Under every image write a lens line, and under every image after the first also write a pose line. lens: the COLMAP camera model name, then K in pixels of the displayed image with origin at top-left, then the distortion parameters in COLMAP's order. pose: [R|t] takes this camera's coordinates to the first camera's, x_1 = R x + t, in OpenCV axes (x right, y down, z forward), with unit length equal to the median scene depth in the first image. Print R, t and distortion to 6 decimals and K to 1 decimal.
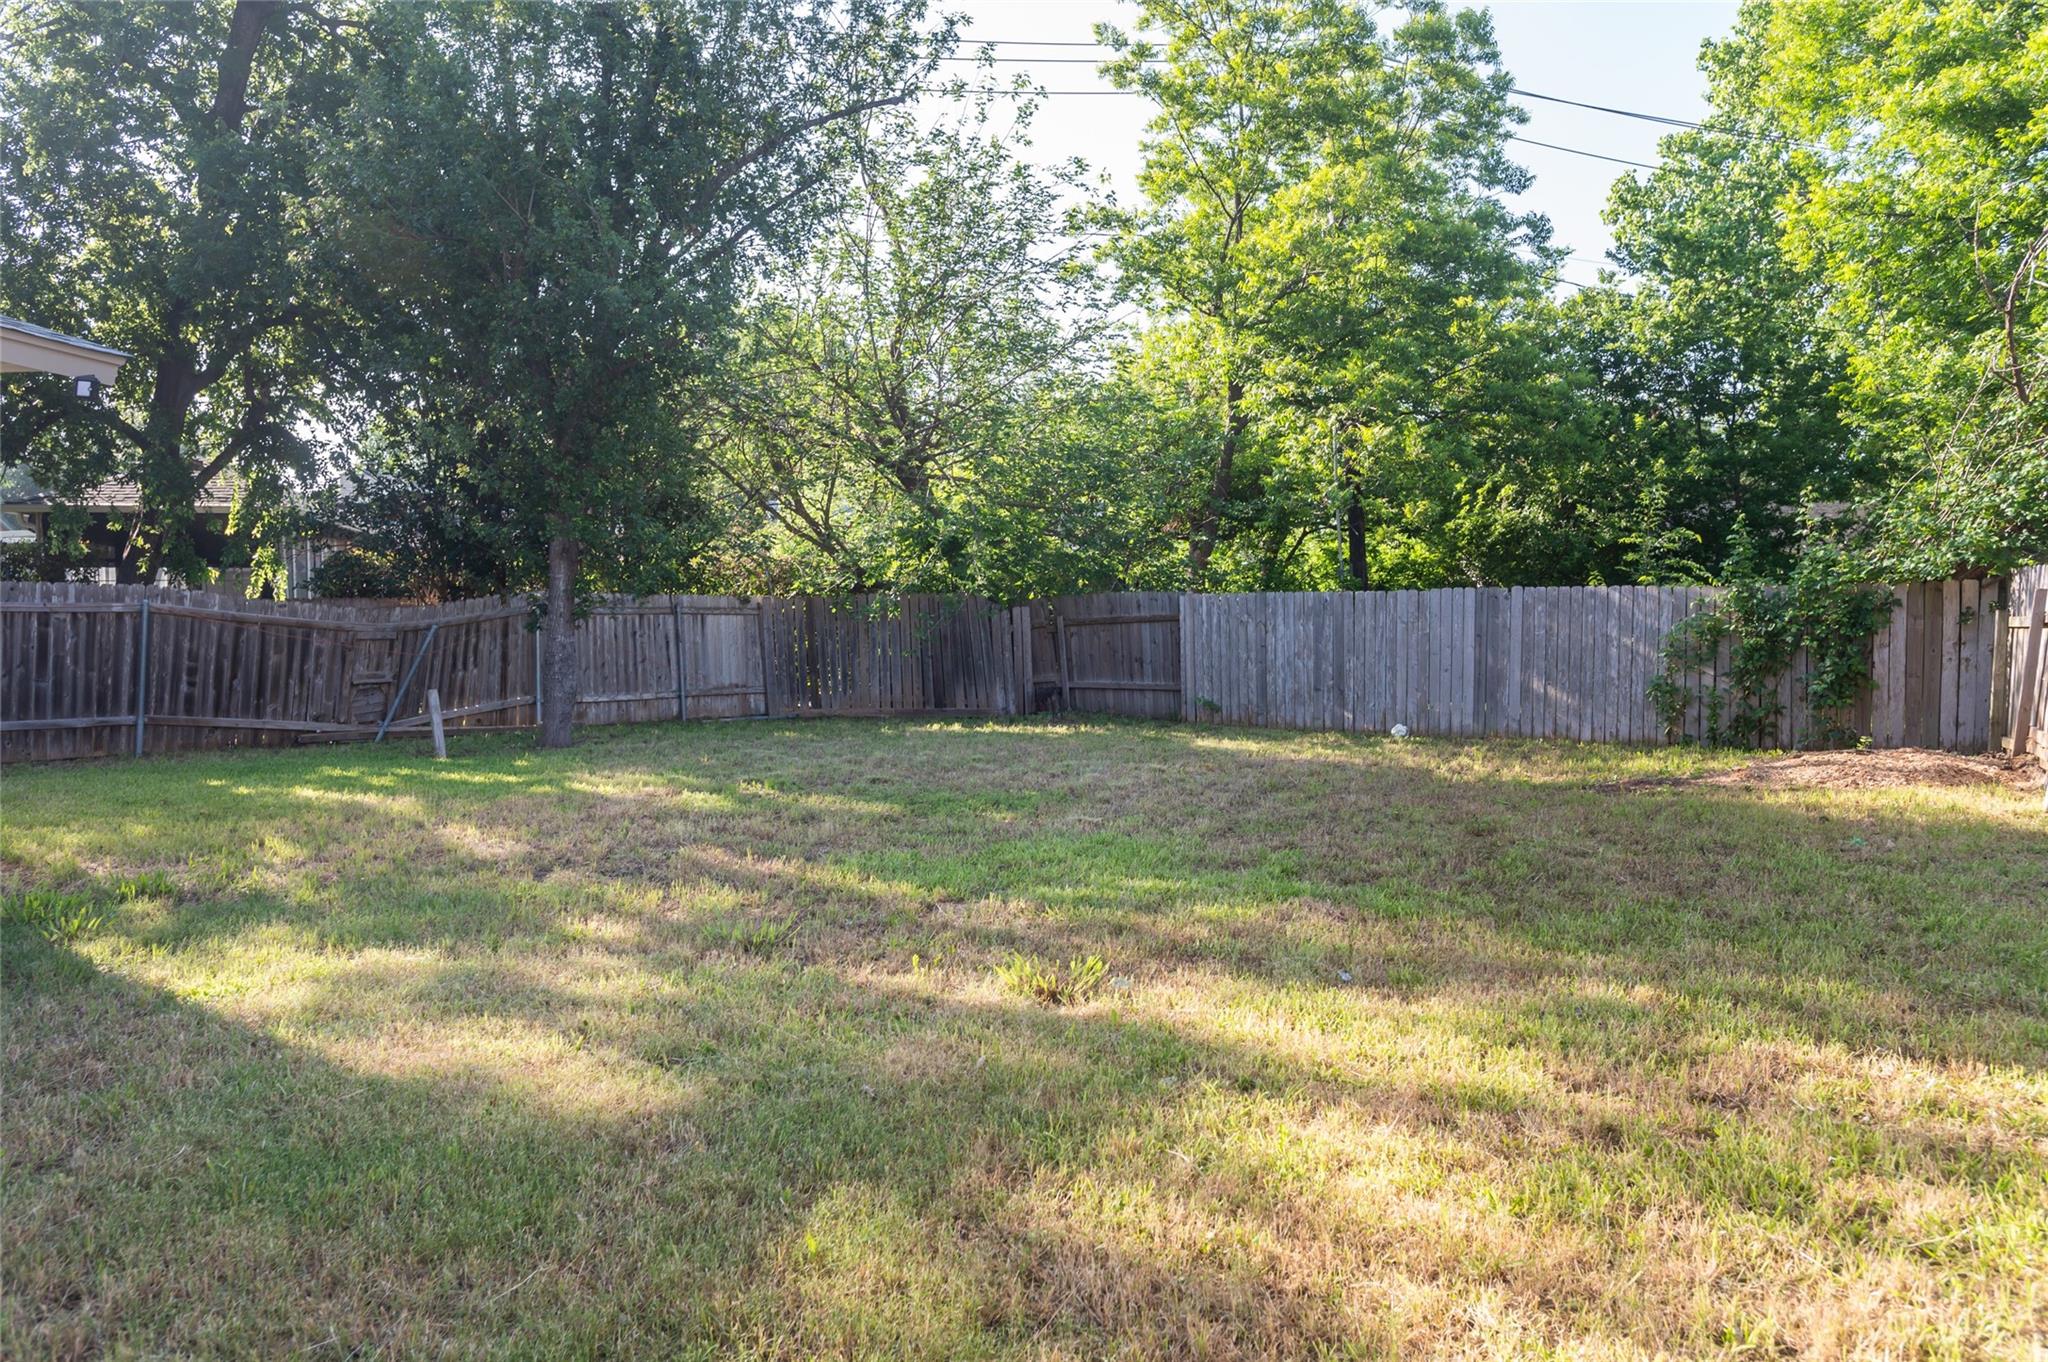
lens RADIAL K [[1453.8, 0, 1022.6], [0, 1453.8, 660.6], [0, 0, 1]] dist [-0.000740, 0.000086]
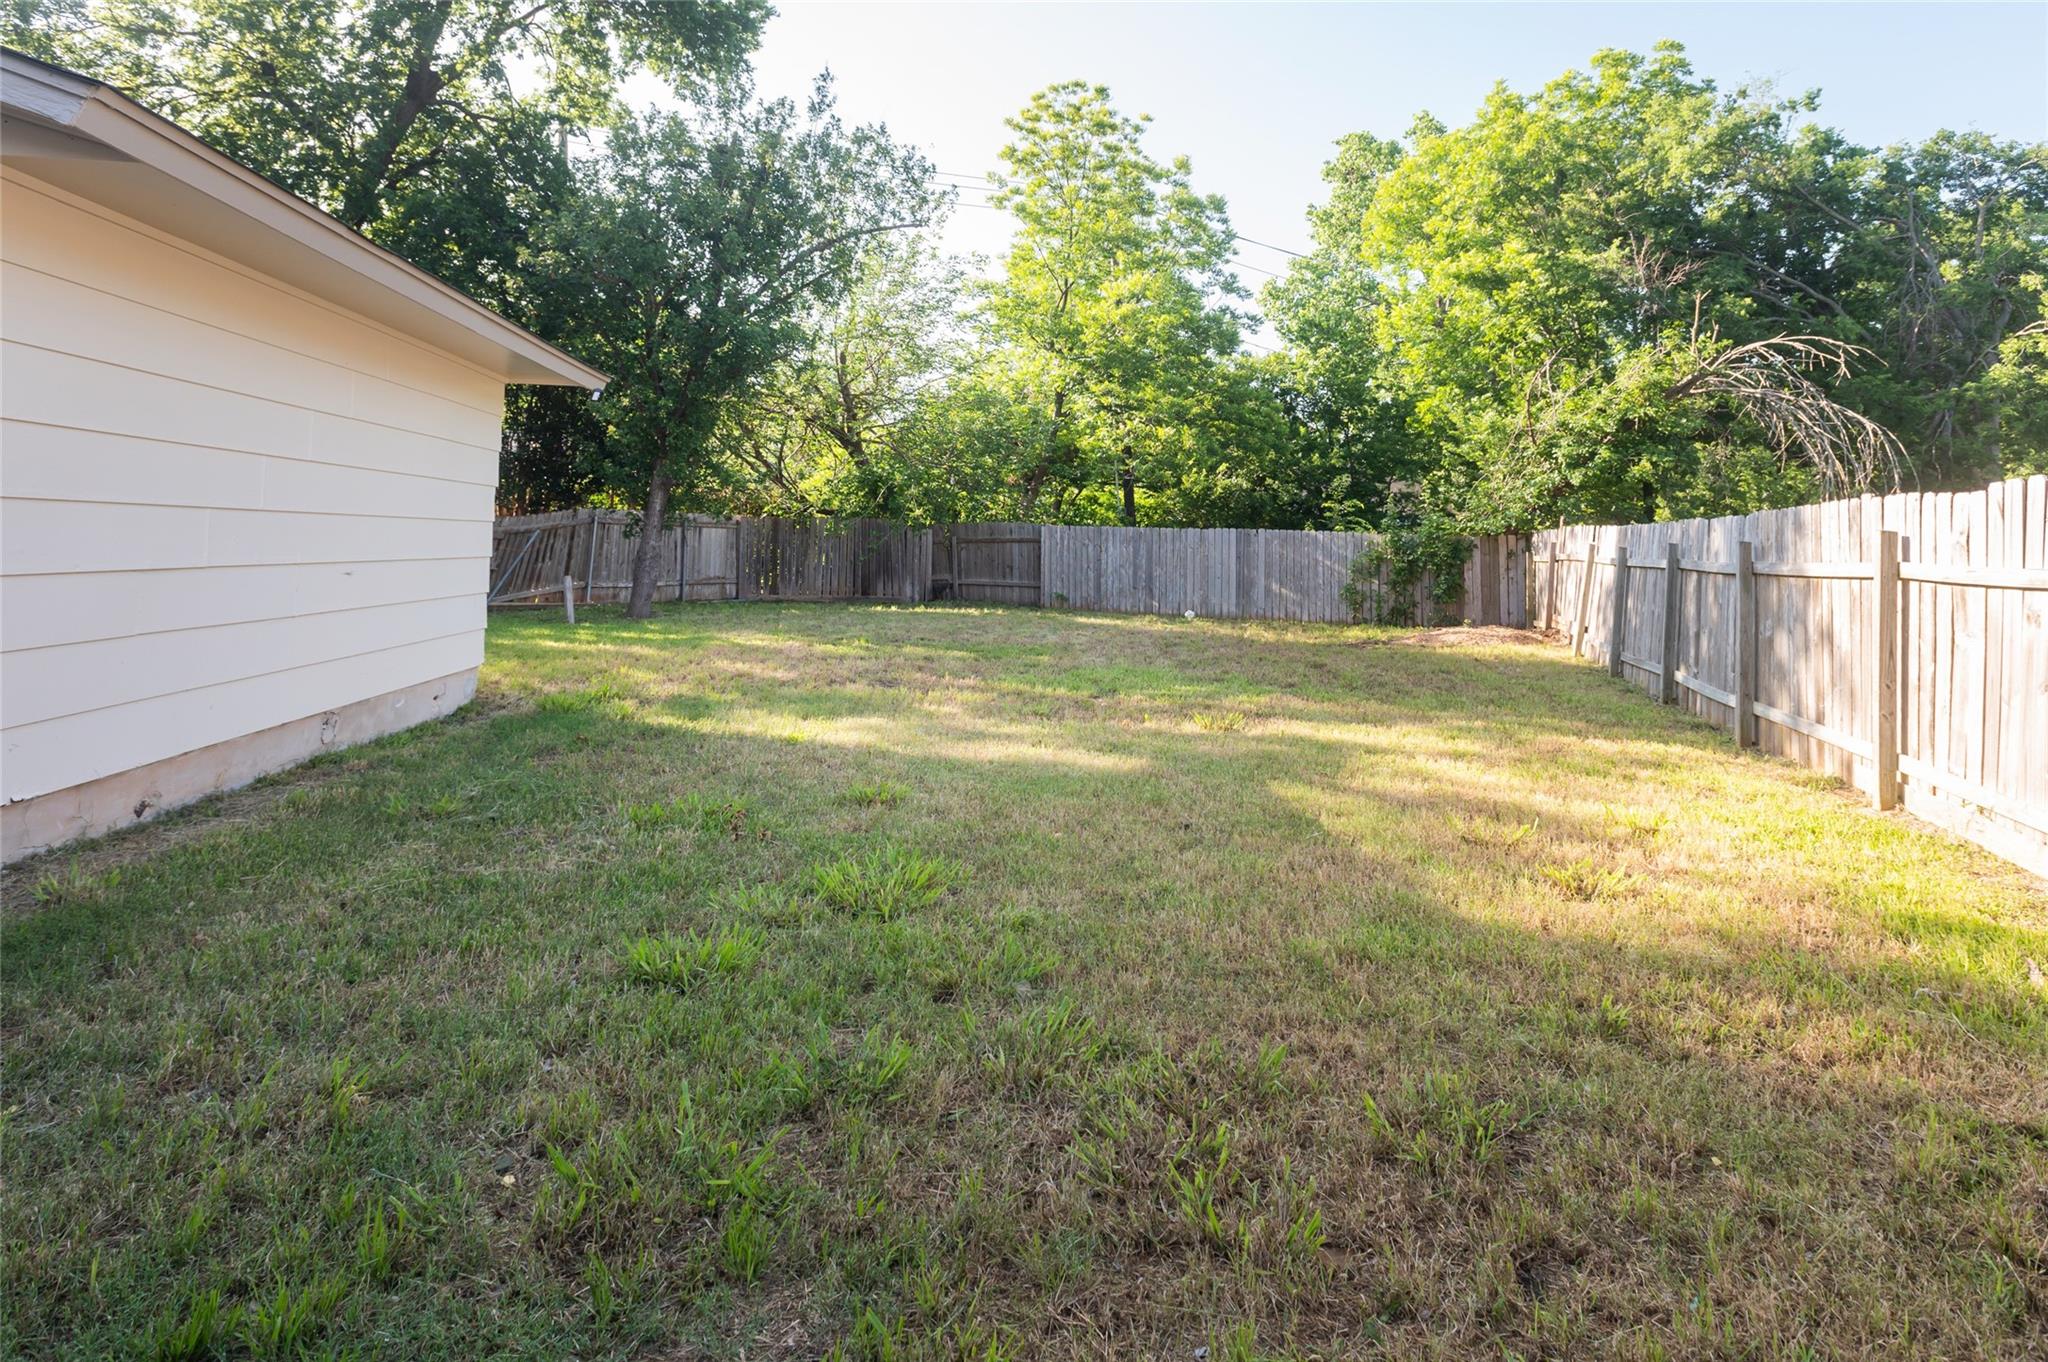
lens RADIAL K [[1043.0, 0, 1029.5], [0, 1043.0, 388.2], [0, 0, 1]] dist [-0.003801, -0.000445]
pose [[0.976863, 0.059140, 0.205525, -0.176720], [-0.023781, 0.985083, -0.170428, 0.001370], [-0.212539, 0.161597, 0.963698, -0.142905]]
